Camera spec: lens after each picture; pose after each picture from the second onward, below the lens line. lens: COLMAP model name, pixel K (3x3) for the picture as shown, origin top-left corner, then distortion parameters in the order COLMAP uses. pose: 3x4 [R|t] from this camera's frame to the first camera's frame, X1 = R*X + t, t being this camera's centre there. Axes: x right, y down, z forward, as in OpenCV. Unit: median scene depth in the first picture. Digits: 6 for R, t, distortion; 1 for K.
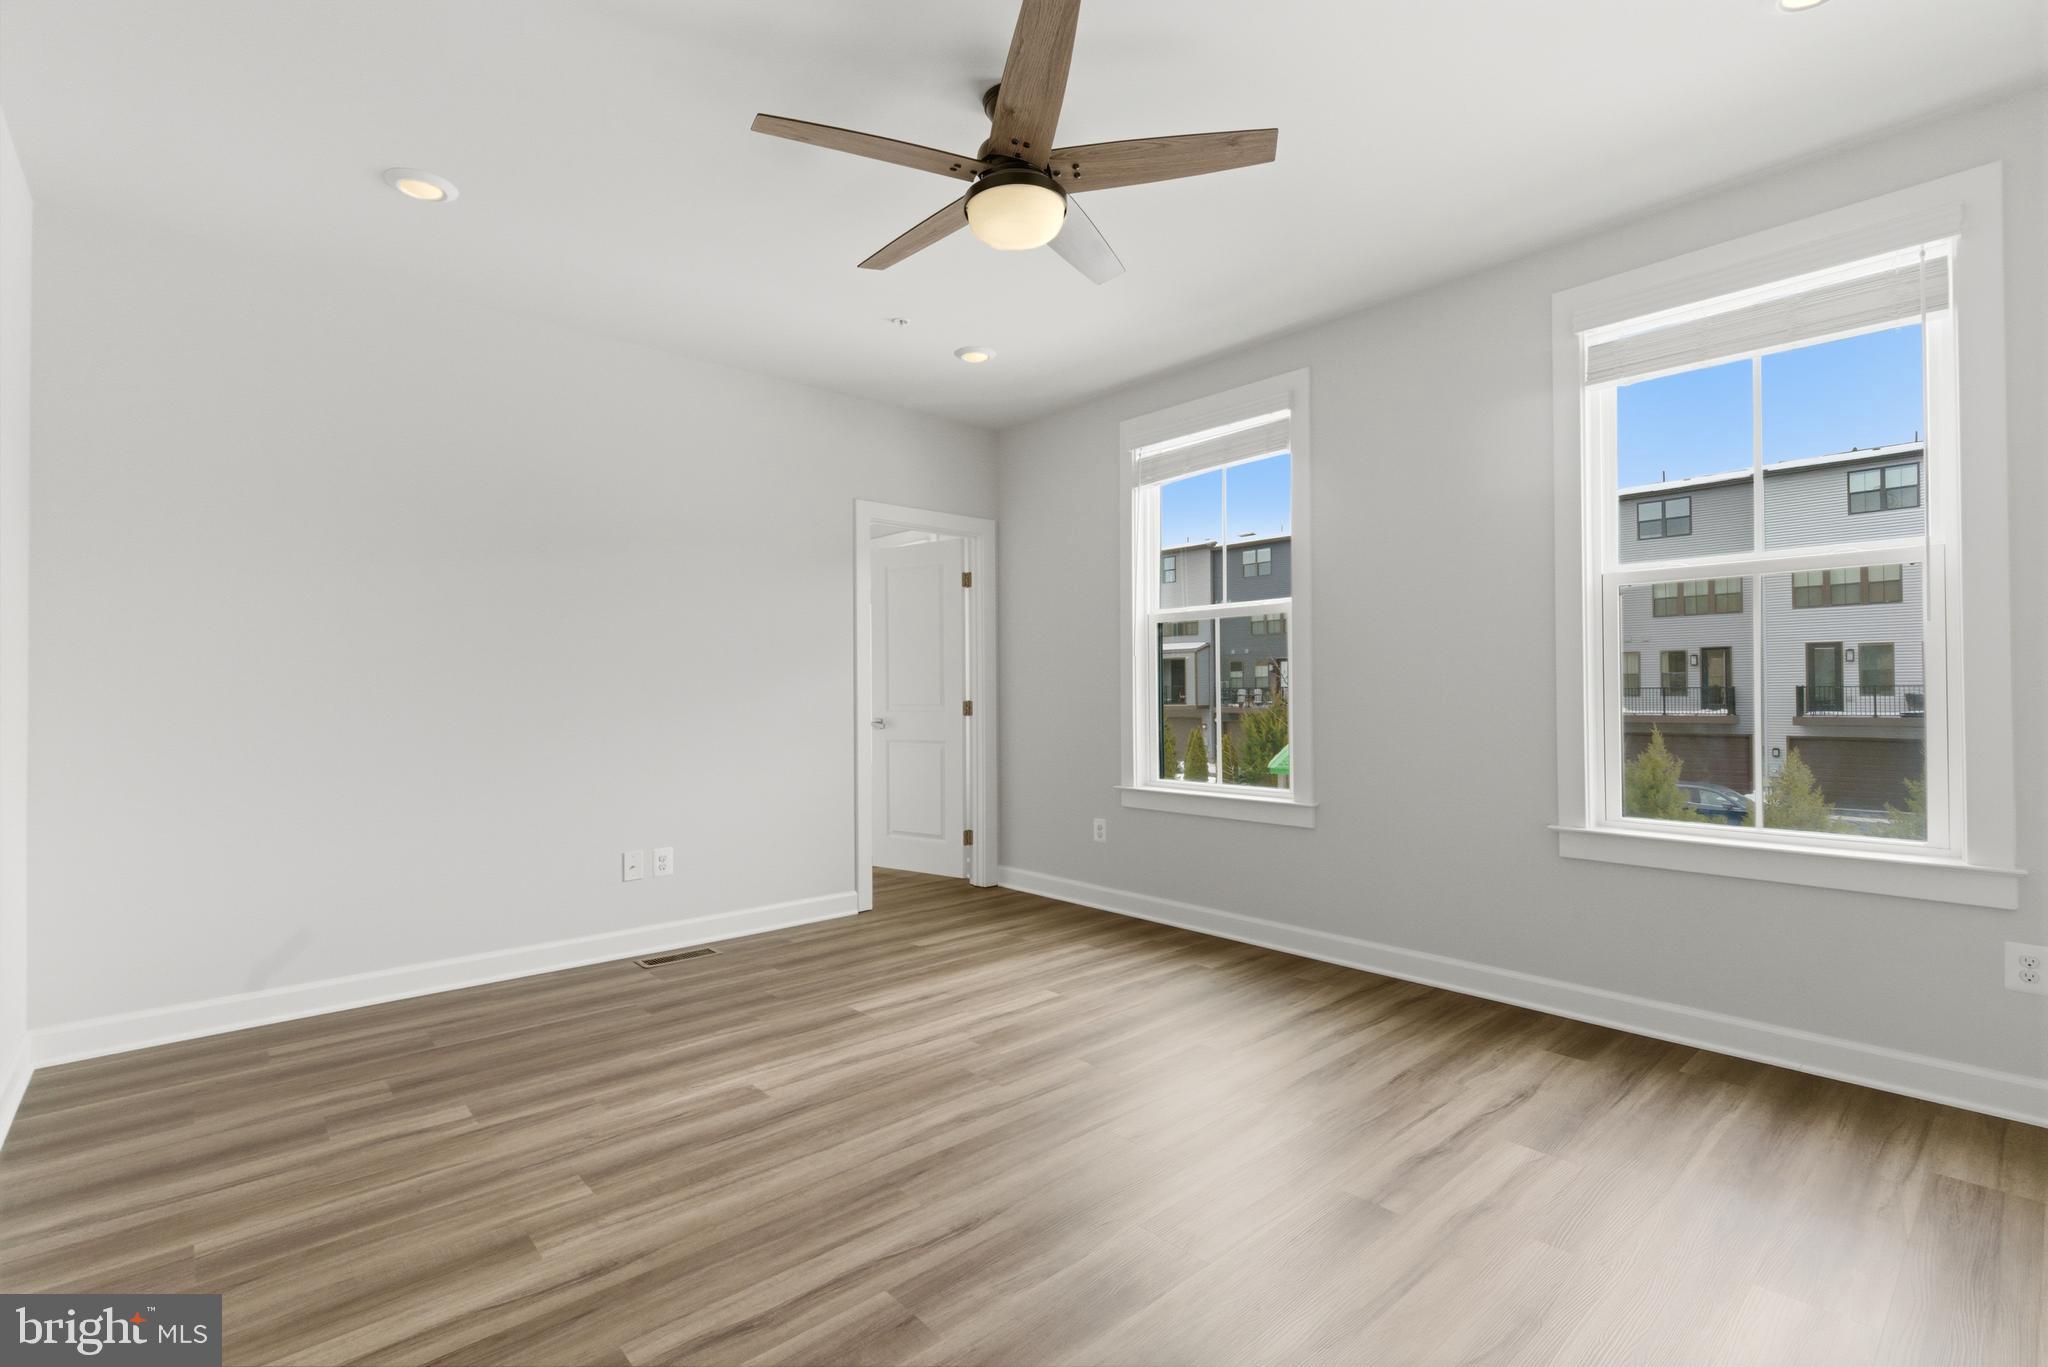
lens RADIAL K [[927.1, 0, 1021.2], [0, 927.1, 682.4], [0, 0, 1]] dist [0.002560, -0.000777]
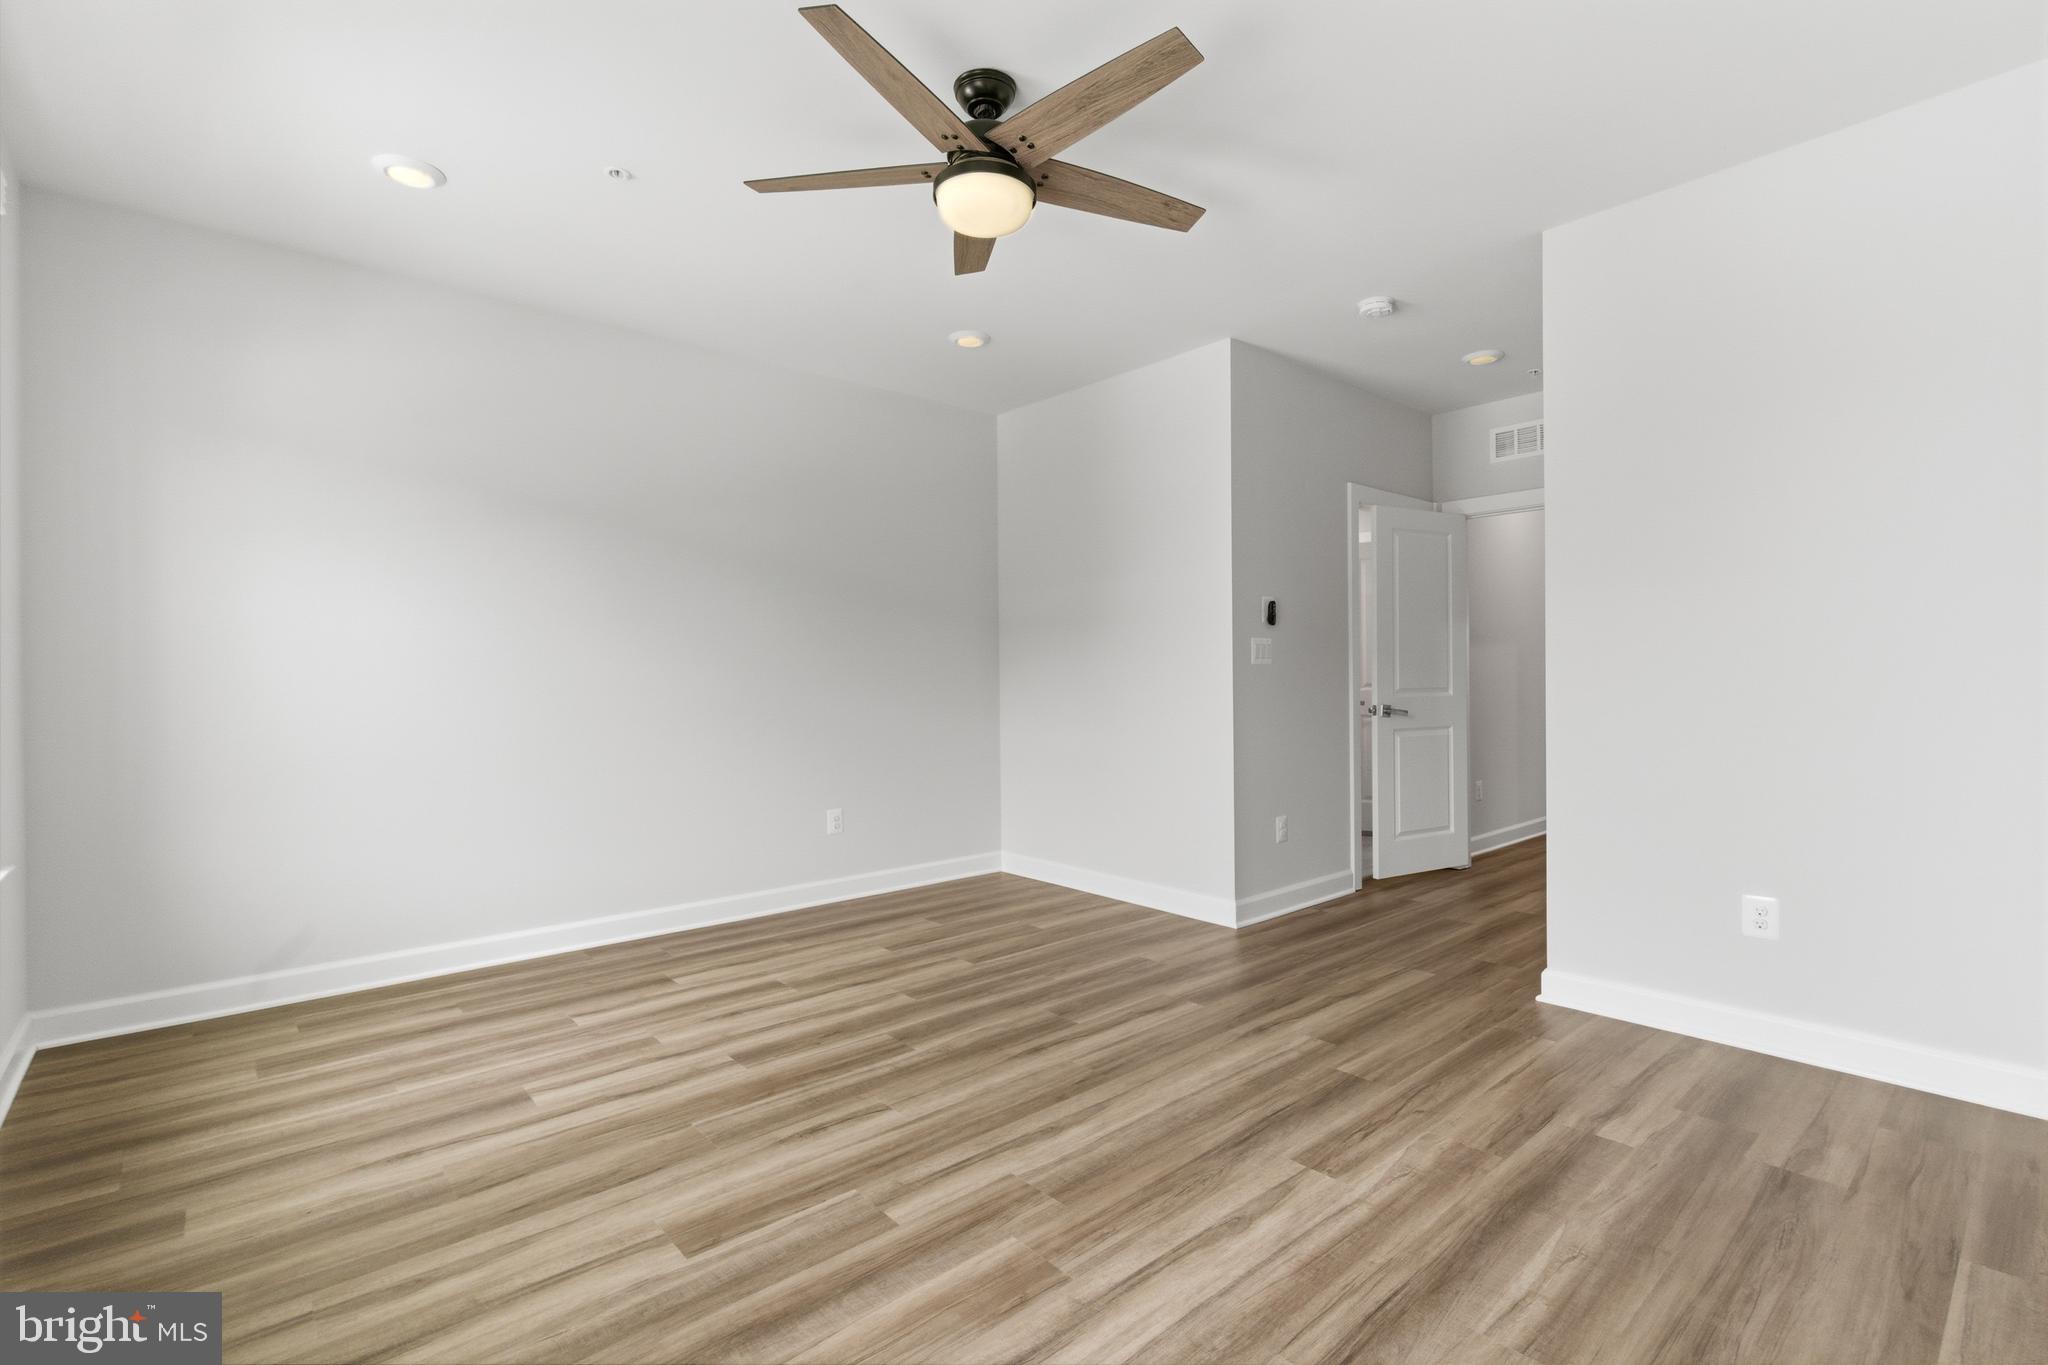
lens RADIAL K [[927.1, 0, 1021.2], [0, 927.1, 681.4], [0, 0, 1]] dist [0.002560, -0.000777]
pose [[-0.999821, 0.015935, 0.010214, -0.039168], [0.015841, 0.999832, -0.009172, 0.020018], [-0.010359, -0.009008, -0.999906, 1.619641]]
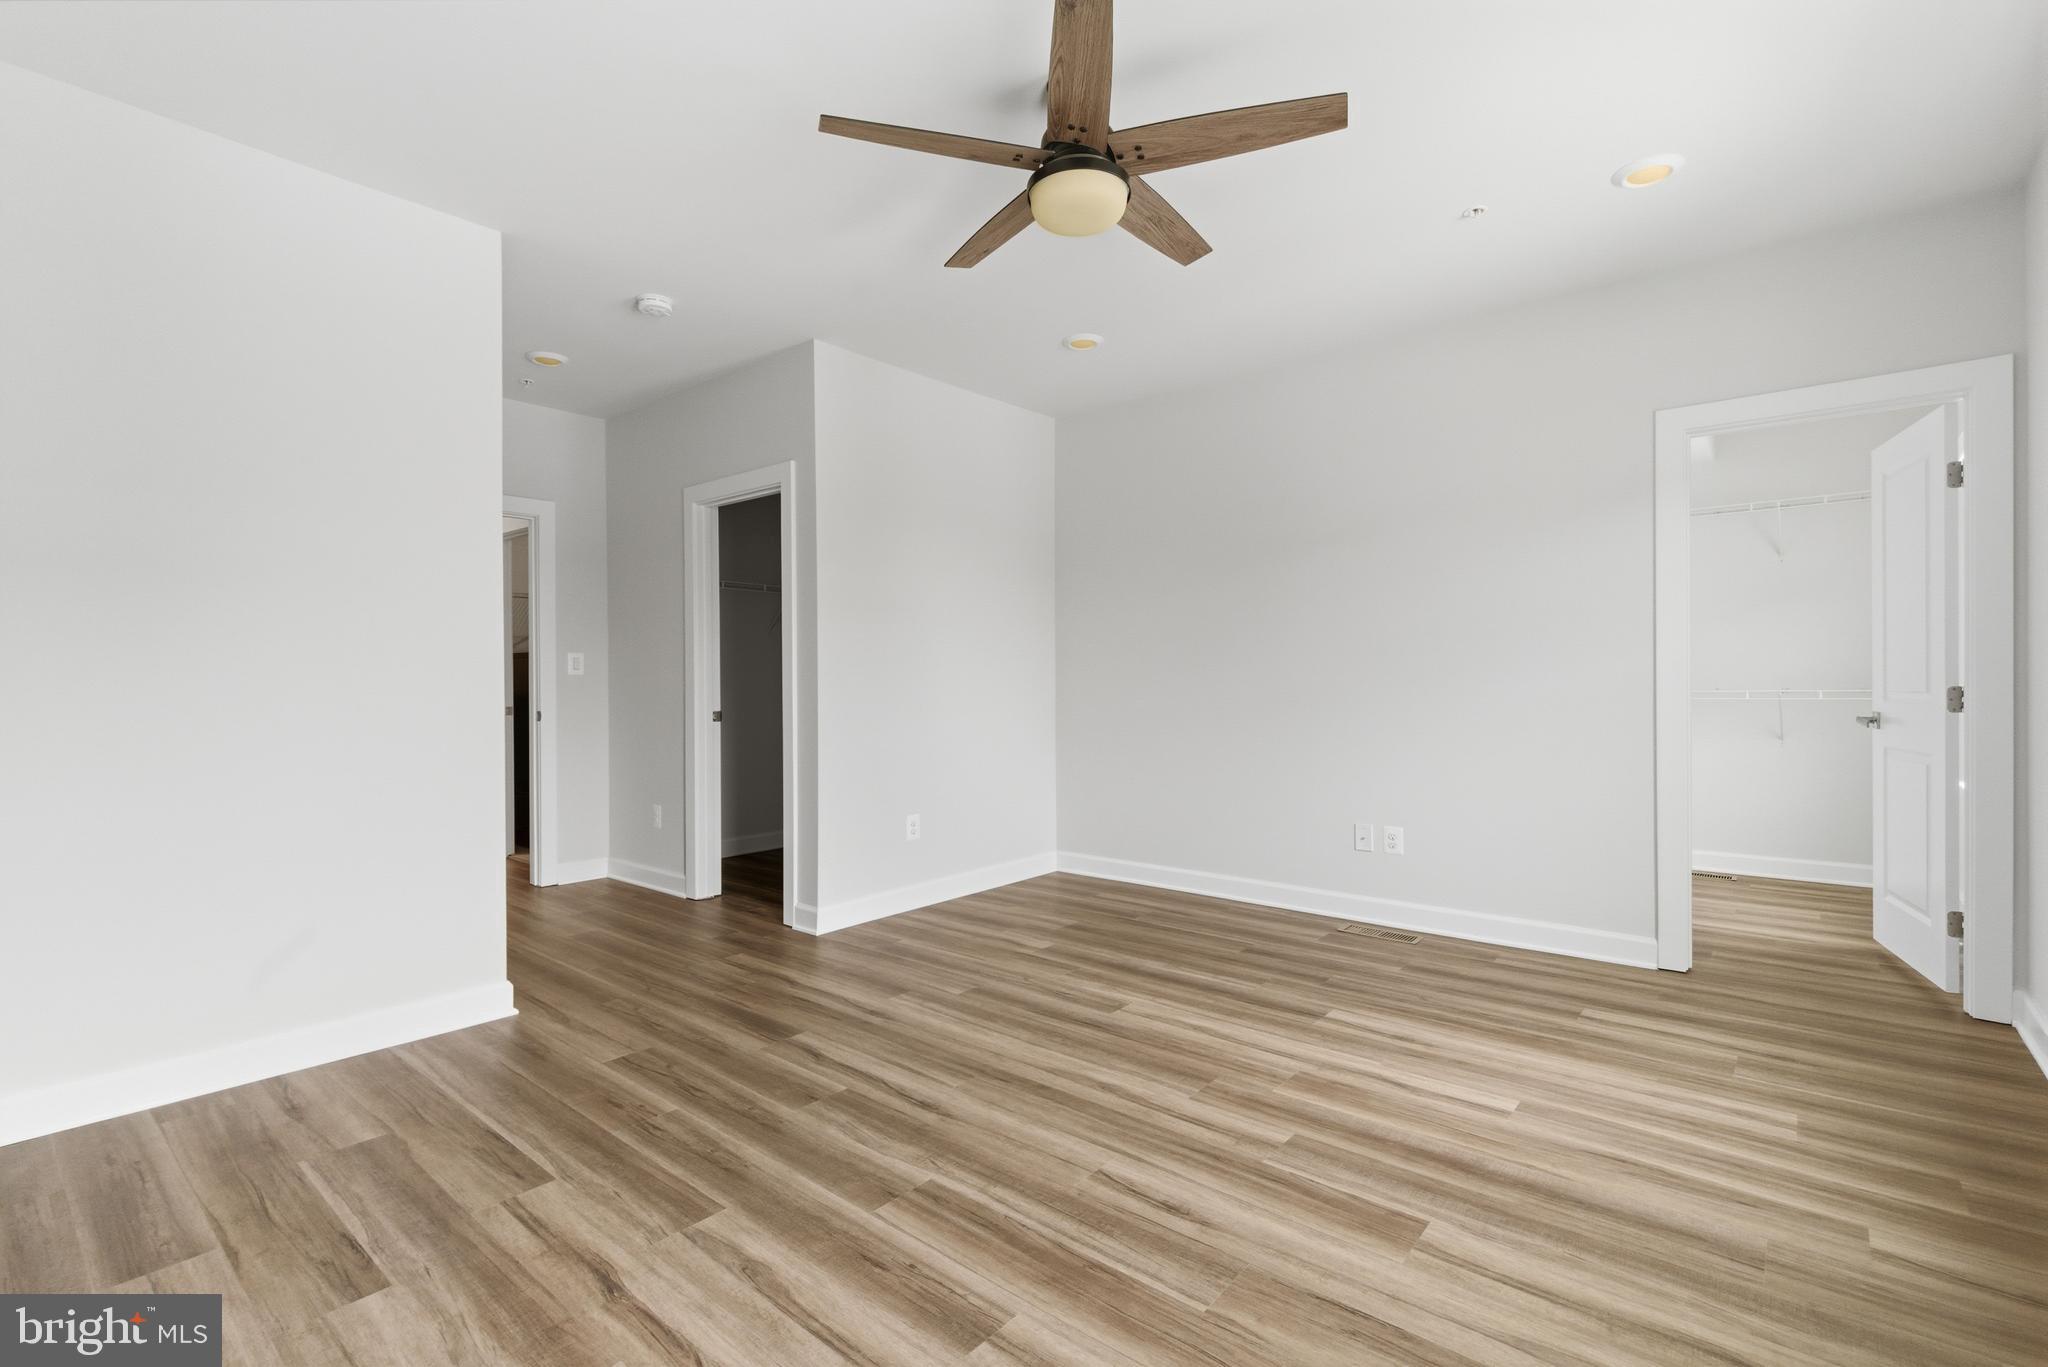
lens RADIAL K [[927.1, 0, 1021.2], [0, 927.1, 682.4], [0, 0, 1]] dist [0.002560, -0.000777]
pose [[0.138110, 0.008898, -0.990377, 0.793809], [0.017045, 0.999790, 0.011359, 0.001915], [0.990270, -0.018450, 0.137930, 0.640972]]
